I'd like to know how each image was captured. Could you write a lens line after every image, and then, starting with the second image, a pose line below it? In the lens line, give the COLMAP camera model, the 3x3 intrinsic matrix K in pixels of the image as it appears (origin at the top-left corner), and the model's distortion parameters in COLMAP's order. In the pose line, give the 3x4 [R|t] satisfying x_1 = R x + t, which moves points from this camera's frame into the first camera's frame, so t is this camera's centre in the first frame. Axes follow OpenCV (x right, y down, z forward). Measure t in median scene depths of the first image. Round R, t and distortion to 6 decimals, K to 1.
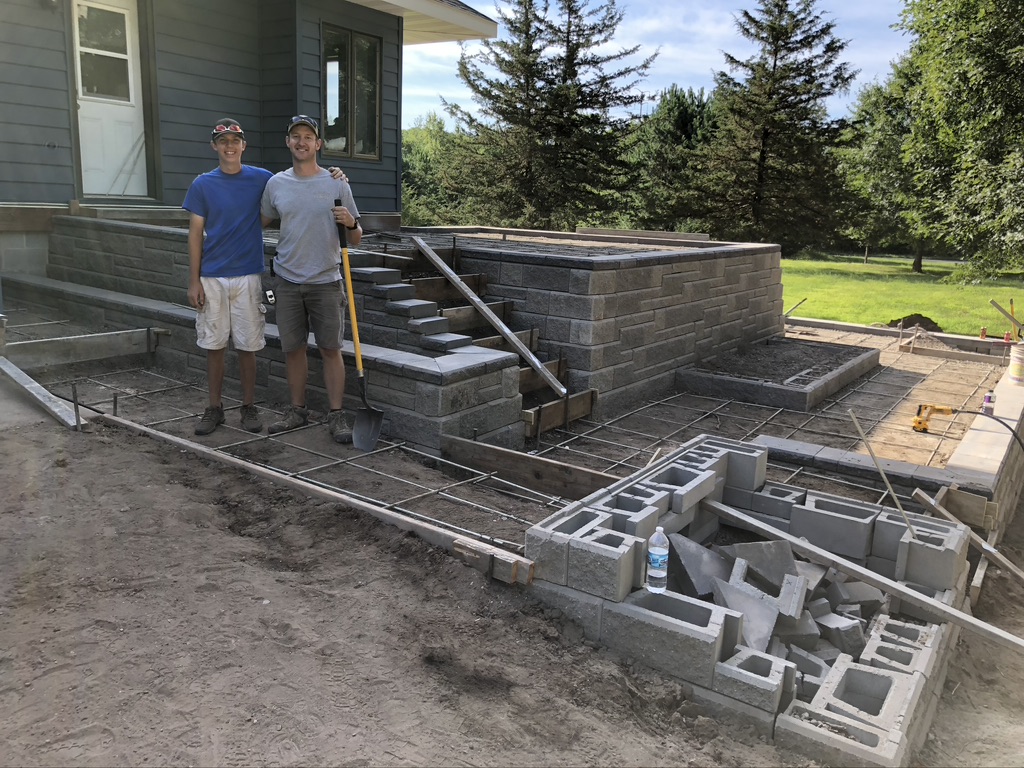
lens RADIAL K [[844.0, 0, 526.4], [0, 844.0, 369.9], [0, 0, 1]] dist [0.005195, 0.042040]
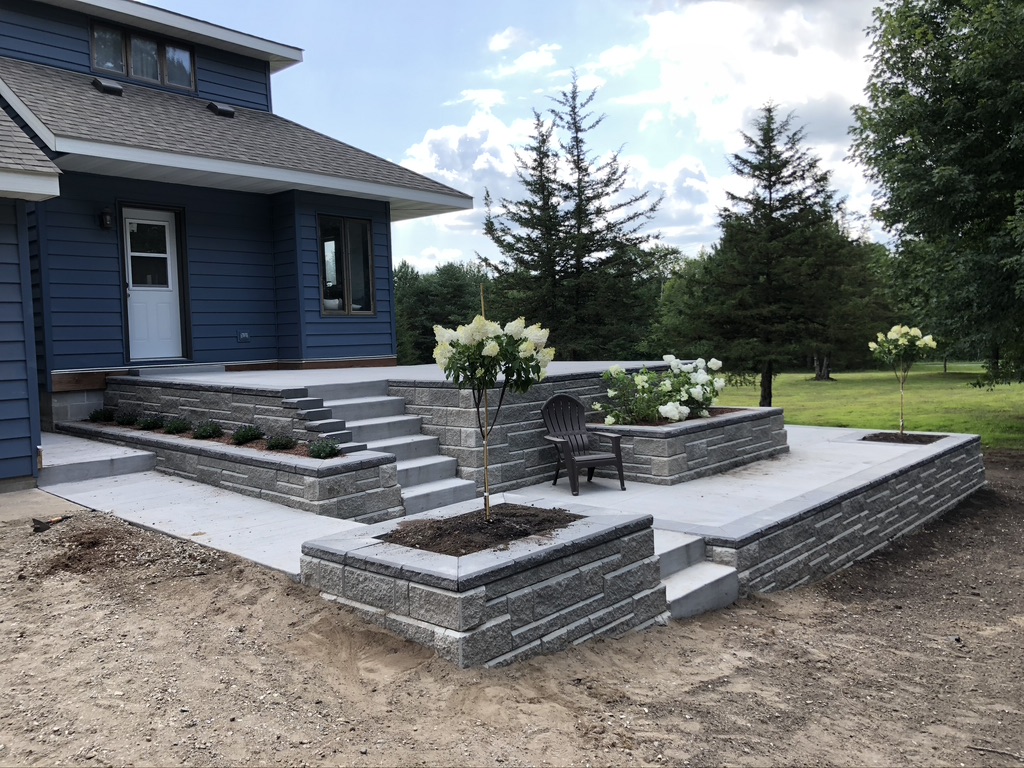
lens RADIAL K [[831.9, 0, 519.0], [0, 831.9, 380.9], [0, 0, 1]] dist [0.040384, -0.057099]
pose [[0.989034, -0.067791, -0.131210, 0.099718], [0.047998, 0.987743, -0.148526, 0.019537], [0.139671, 0.140600, 0.980165, -0.074890]]
